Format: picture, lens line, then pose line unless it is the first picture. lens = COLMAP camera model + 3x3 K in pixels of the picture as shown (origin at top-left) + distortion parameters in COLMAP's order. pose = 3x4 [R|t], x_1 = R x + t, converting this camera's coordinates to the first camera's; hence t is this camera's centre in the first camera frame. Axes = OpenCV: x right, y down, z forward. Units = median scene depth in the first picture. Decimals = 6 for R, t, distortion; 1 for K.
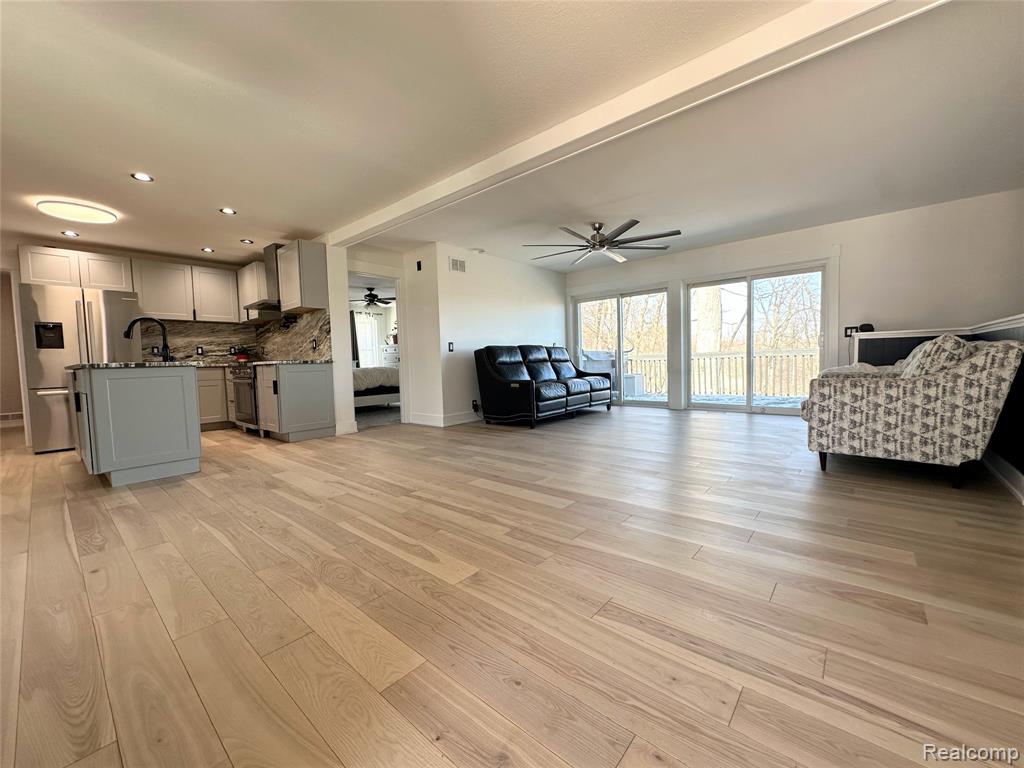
lens RADIAL K [[409.2, 0, 512.0], [0, 409.2, 384.0], [0, 0, 1]] dist [-0.002933, 0.000245]
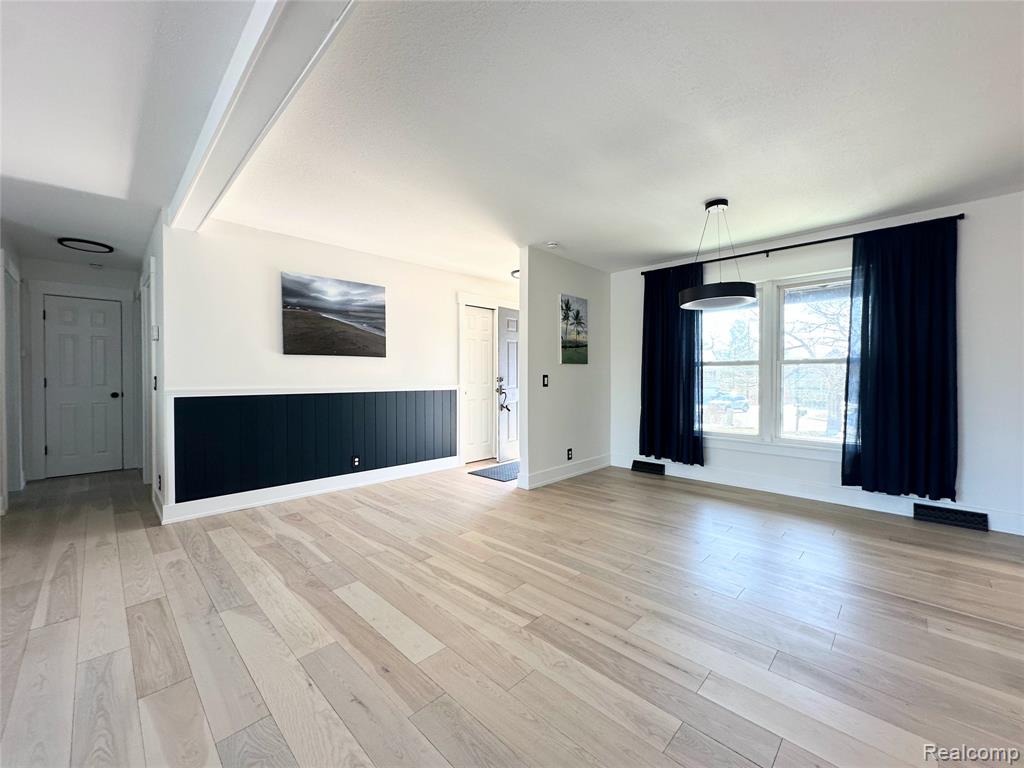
lens RADIAL K [[409.2, 0, 512.0], [0, 409.2, 384.0], [0, 0, 1]] dist [-0.002933, 0.000245]
pose [[-0.997670, 0.026137, 0.063021, -0.292010], [0.030643, 0.996960, 0.071634, -0.201195], [-0.060957, 0.073399, -0.995438, 1.788982]]
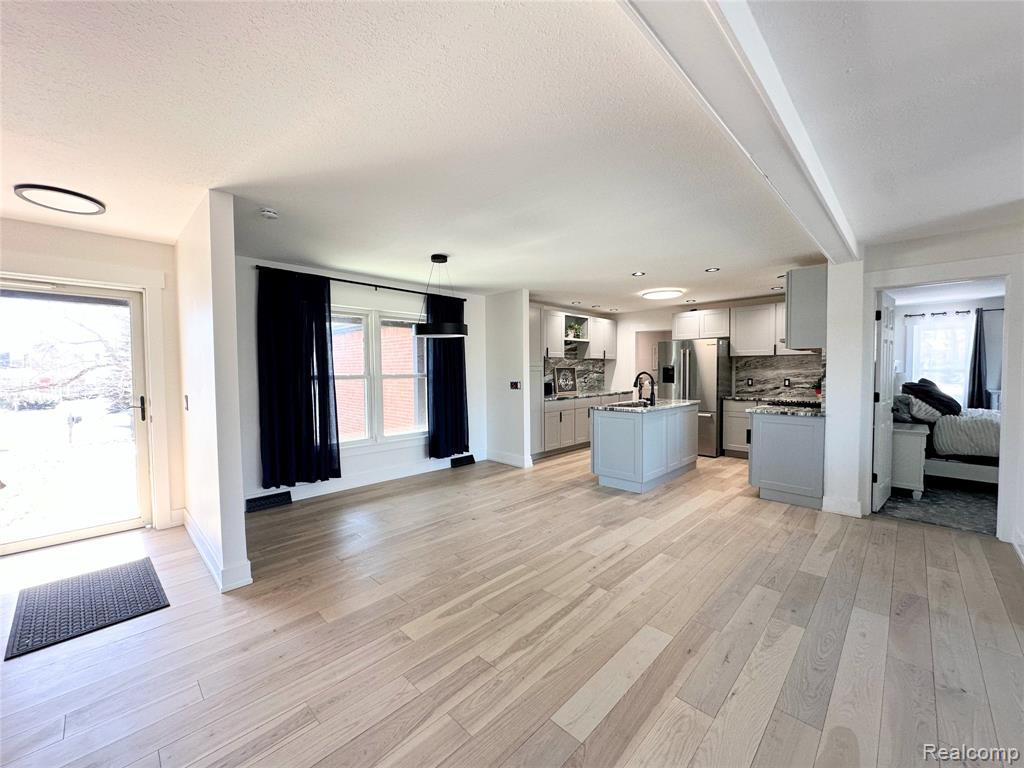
lens RADIAL K [[409.2, 0, 512.0], [0, 409.2, 384.0], [0, 0, 1]] dist [-0.002933, 0.000245]
pose [[-0.062192, 0.064259, -0.995993, 0.716381], [-0.049016, 0.996524, 0.067354, -0.270676], [0.996860, 0.053008, -0.058826, 0.892104]]
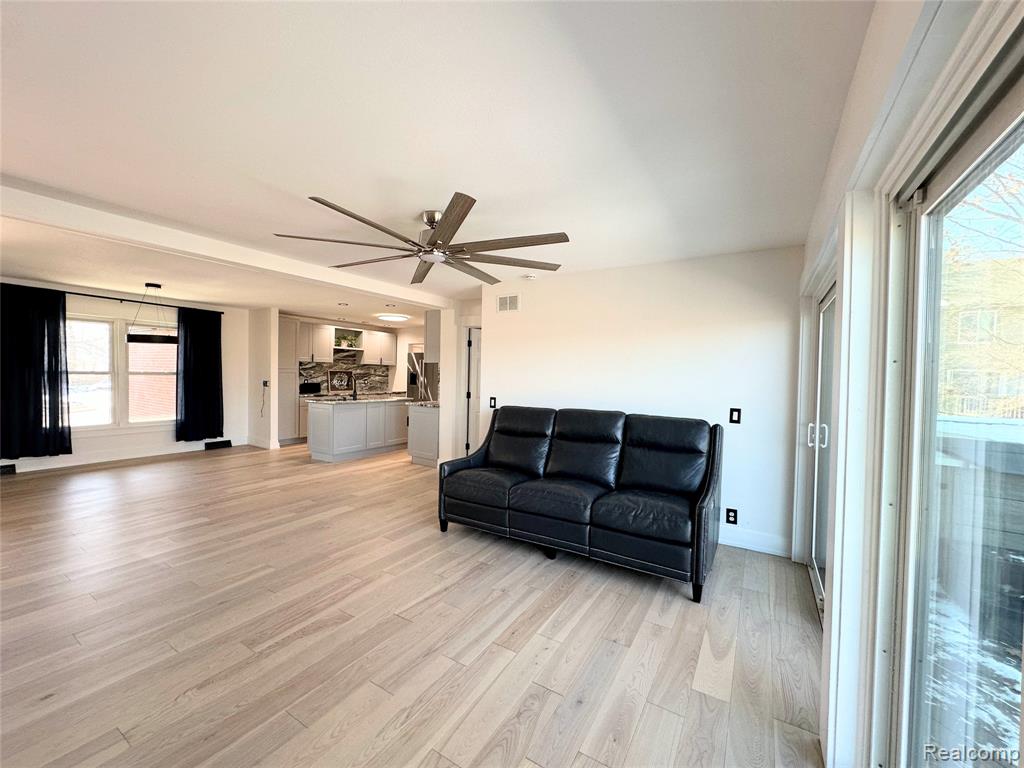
lens RADIAL K [[409.2, 0, 512.0], [0, 409.2, 384.0], [0, 0, 1]] dist [-0.002933, 0.000245]
pose [[0.159111, 0.055327, -0.985709, 1.522751], [-0.084307, 0.995543, 0.042270, -0.372613], [0.983654, 0.076377, 0.163066, 1.992644]]
